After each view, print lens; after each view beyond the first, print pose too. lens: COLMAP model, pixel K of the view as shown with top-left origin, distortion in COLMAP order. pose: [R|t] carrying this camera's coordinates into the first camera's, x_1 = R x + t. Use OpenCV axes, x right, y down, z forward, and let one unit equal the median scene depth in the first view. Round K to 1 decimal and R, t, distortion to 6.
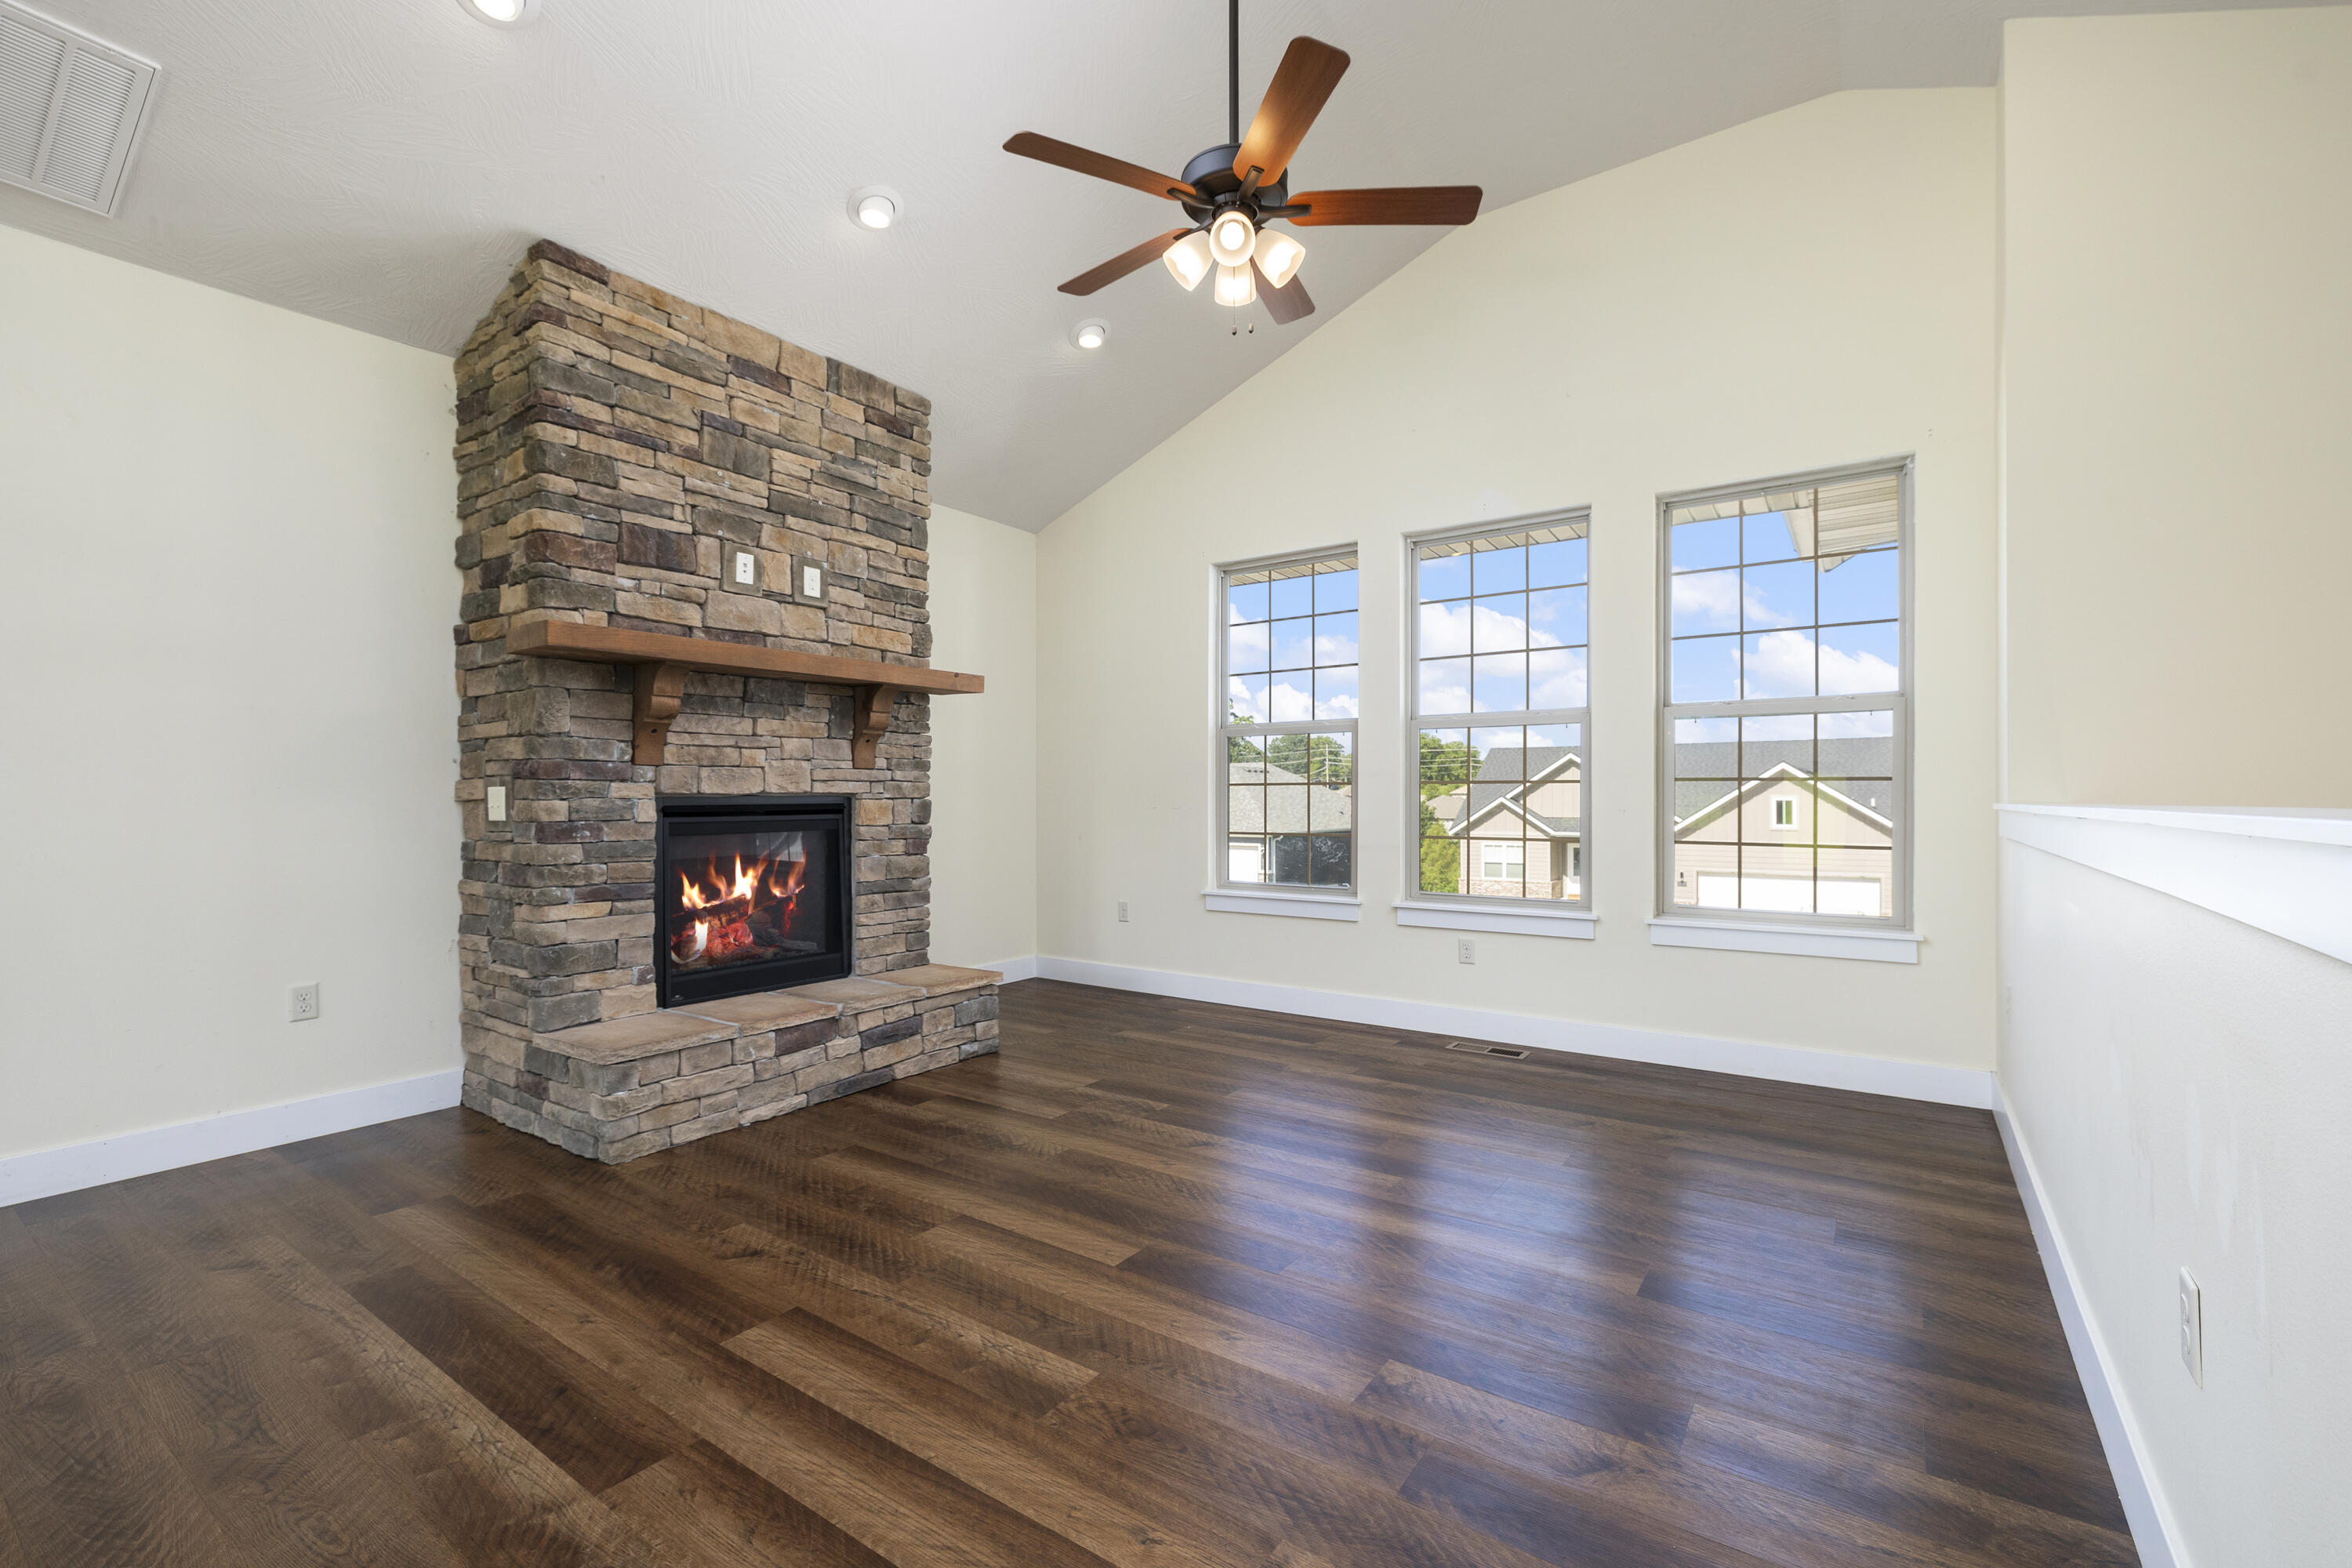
lens RADIAL K [[997.2, 0, 1179.5], [0, 997.2, 800.6], [0, 0, 1]] dist [0.001622, -0.000727]
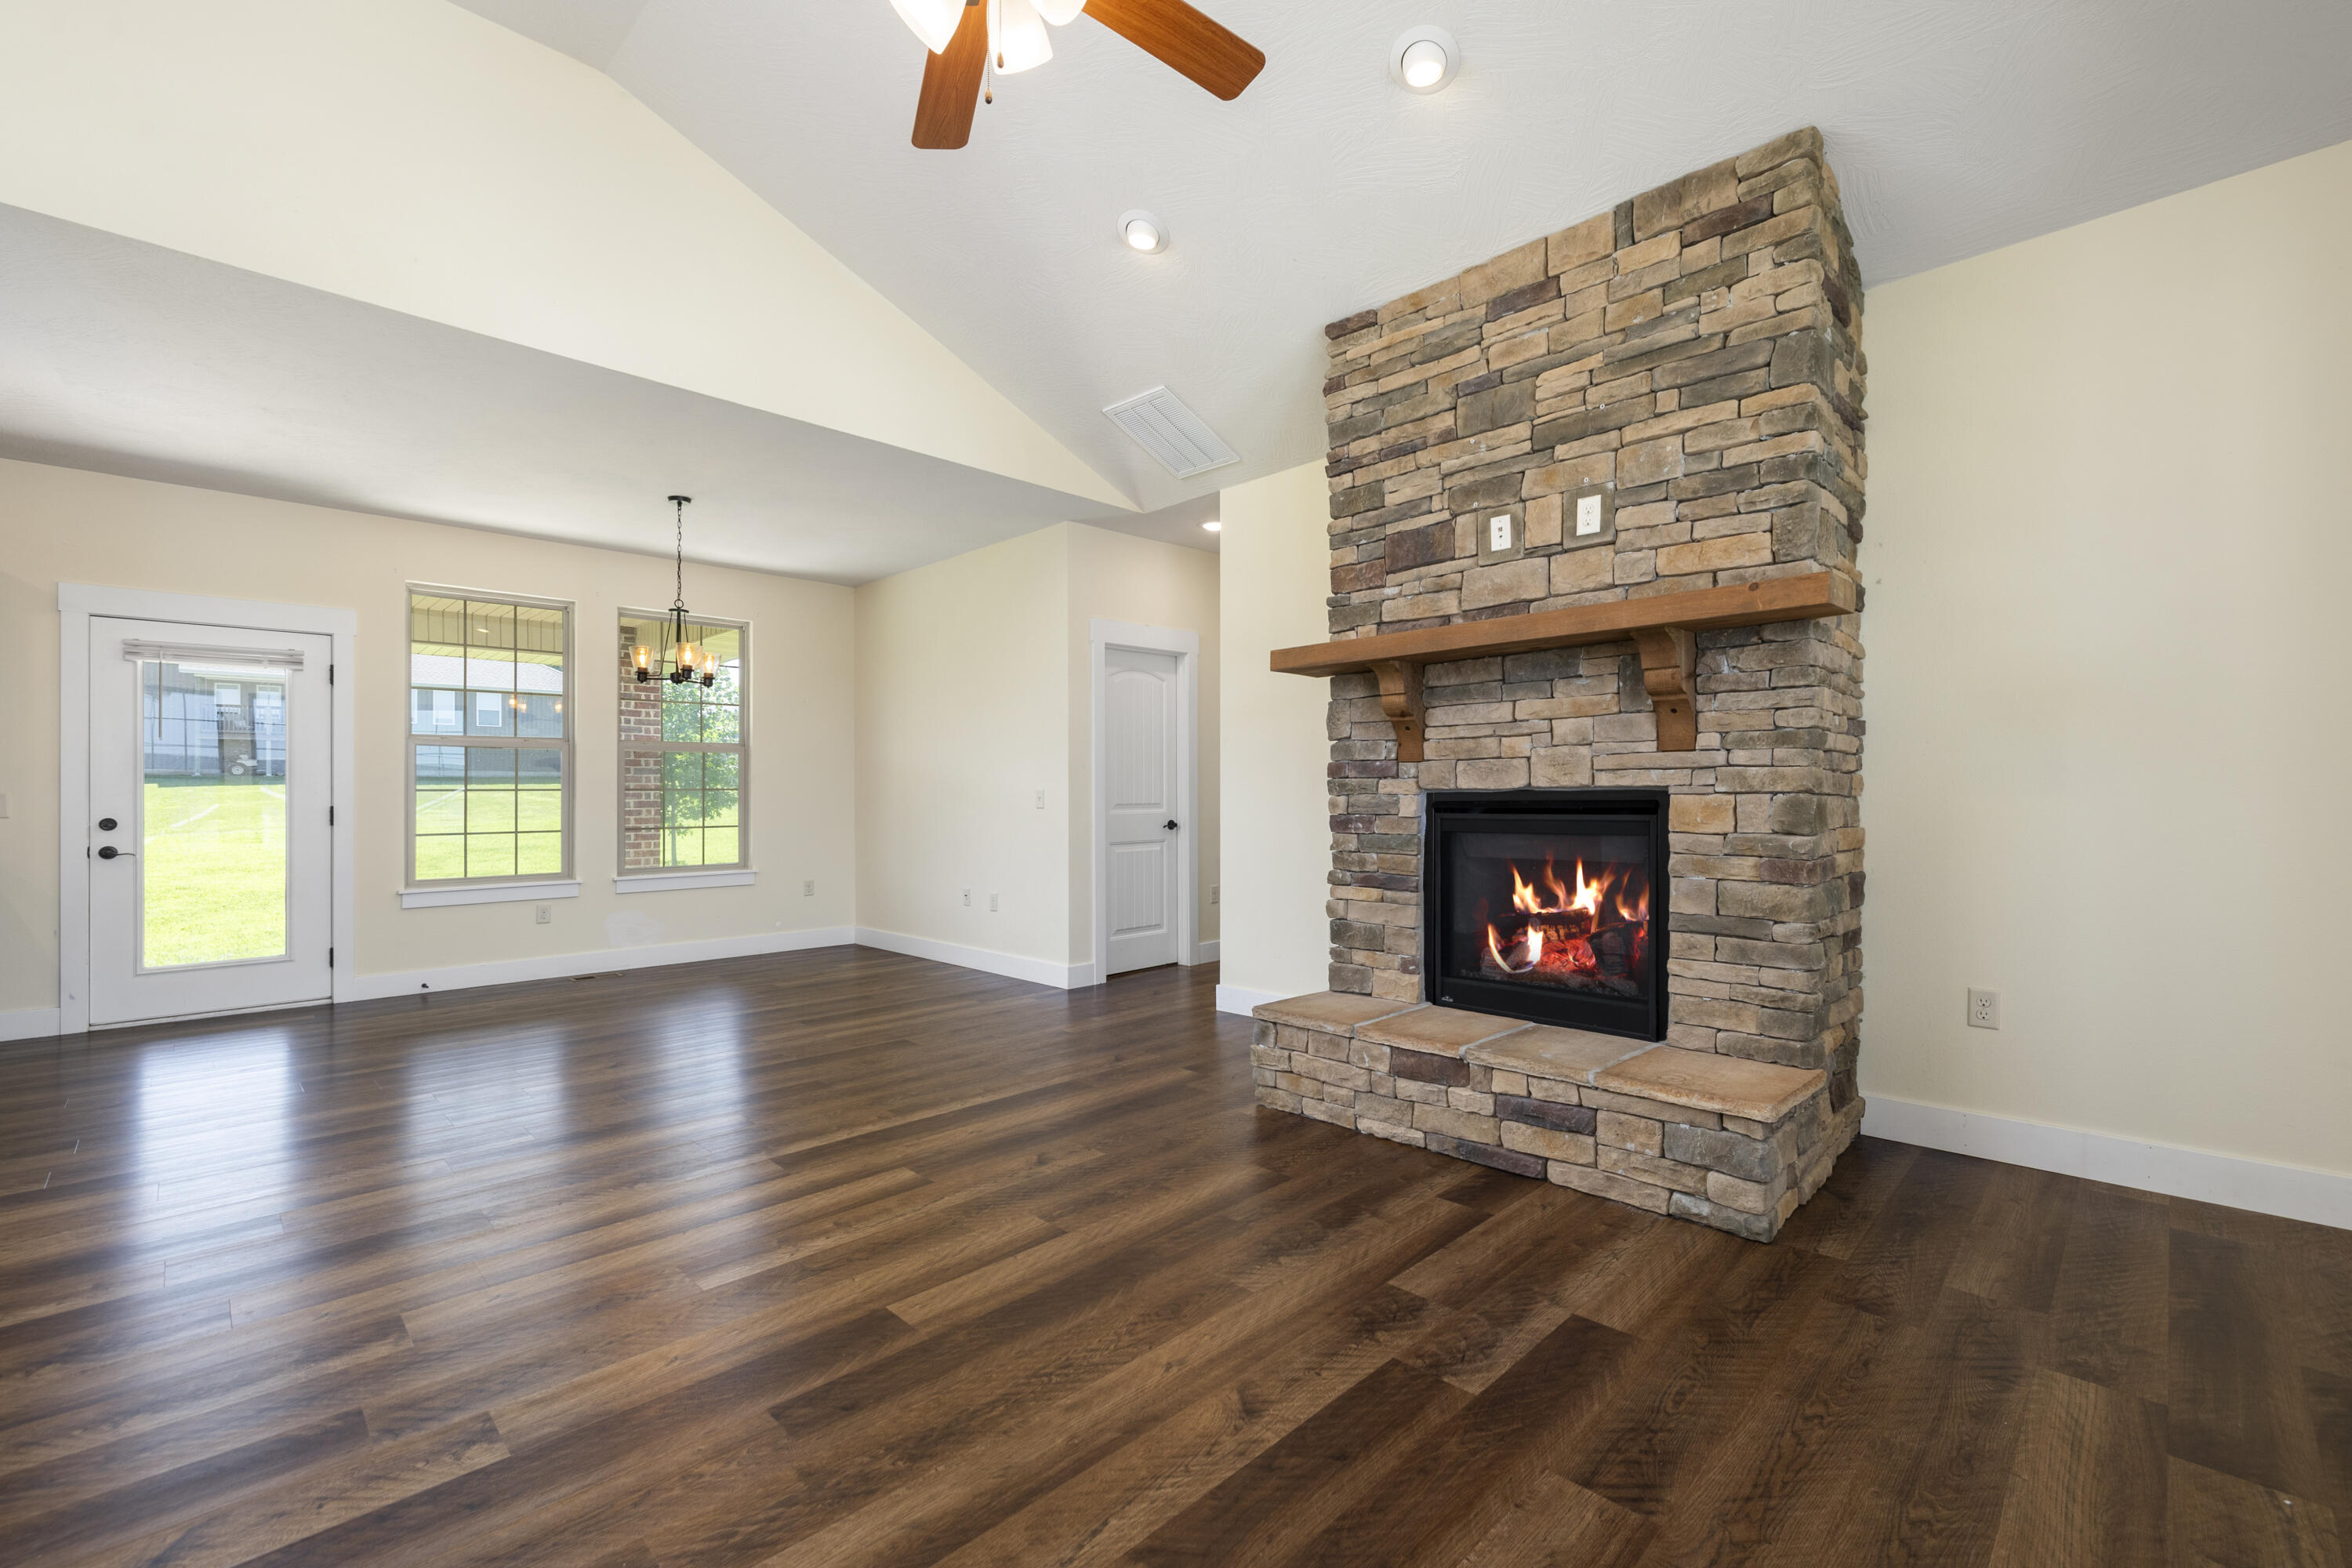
lens RADIAL K [[997.2, 0, 1161.9], [0, 997.2, 786.5], [0, 0, 1]] dist [0.001622, -0.000727]
pose [[-0.181040, -0.000293, -0.983476, 0.517783], [0.007770, 0.999968, -0.001728, -0.010028], [0.983445, -0.007954, -0.181032, 0.918994]]
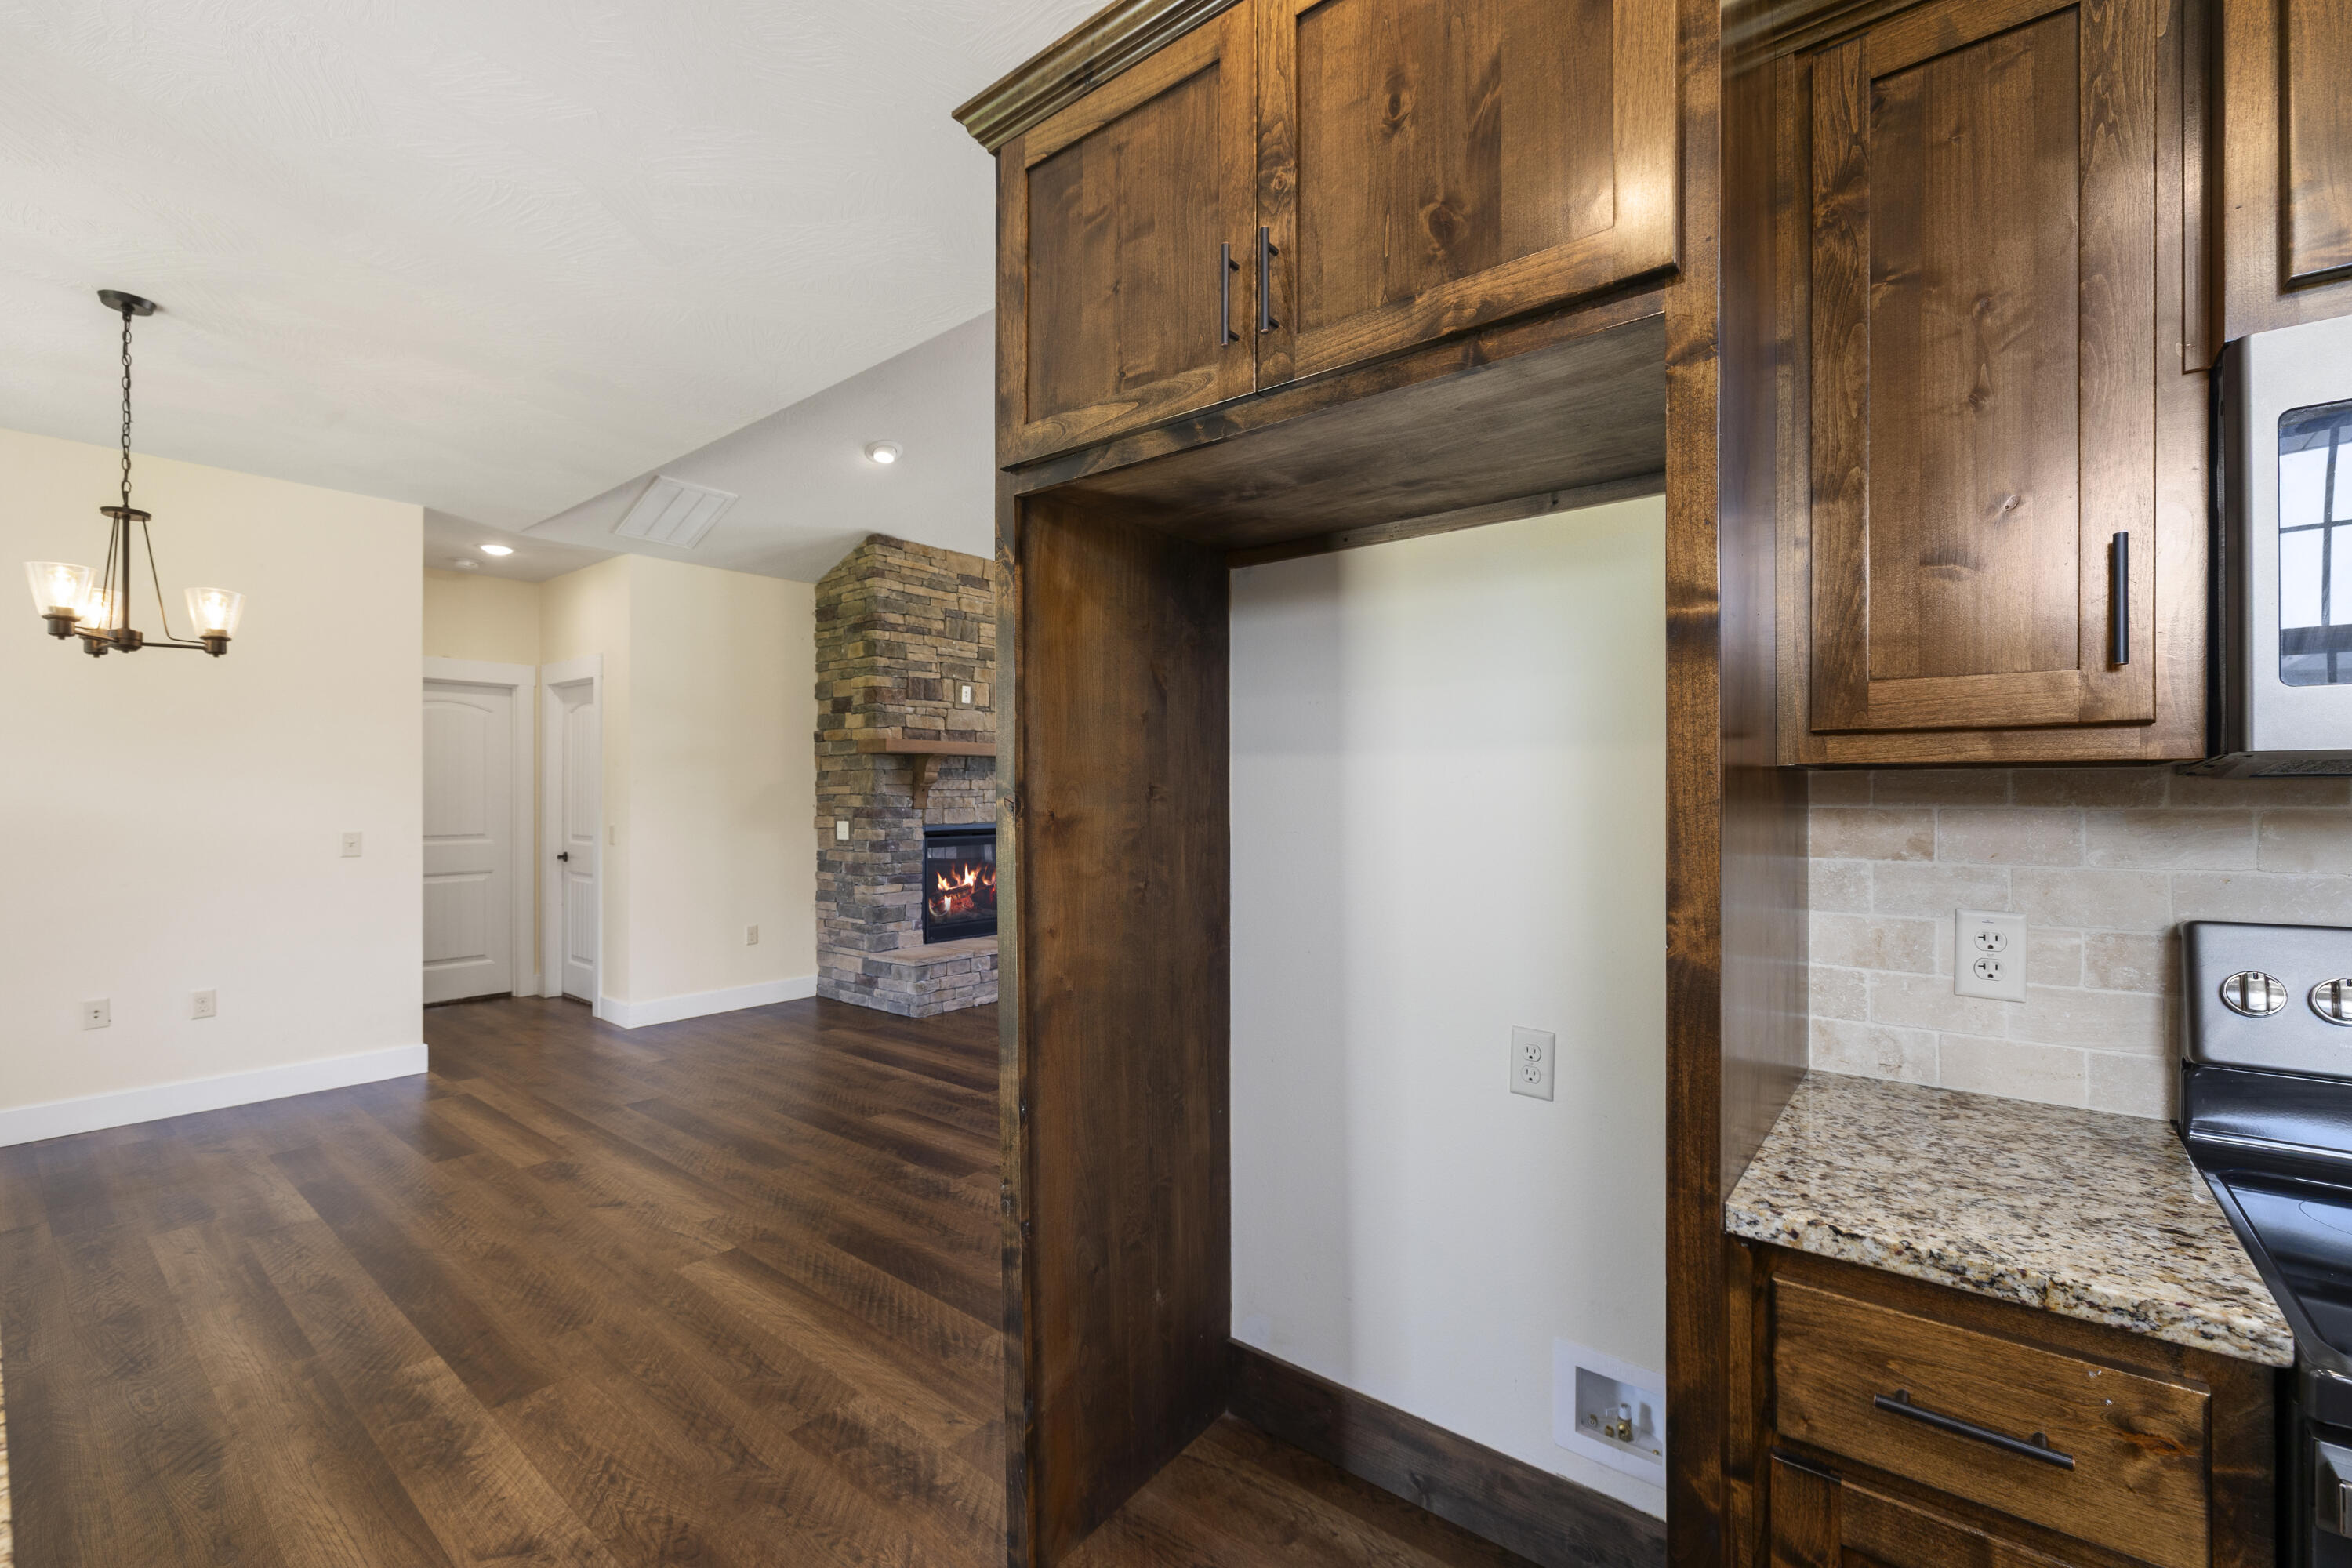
lens RADIAL K [[997.2, 0, 1169.6], [0, 997.2, 788.6], [0, 0, 1]] dist [0.001622, -0.000727]
pose [[0.996646, 0.001833, -0.081815, 0.067210], [-0.002532, 0.999961, -0.008435, -0.057614], [0.081796, 0.008614, 0.996612, -0.758150]]
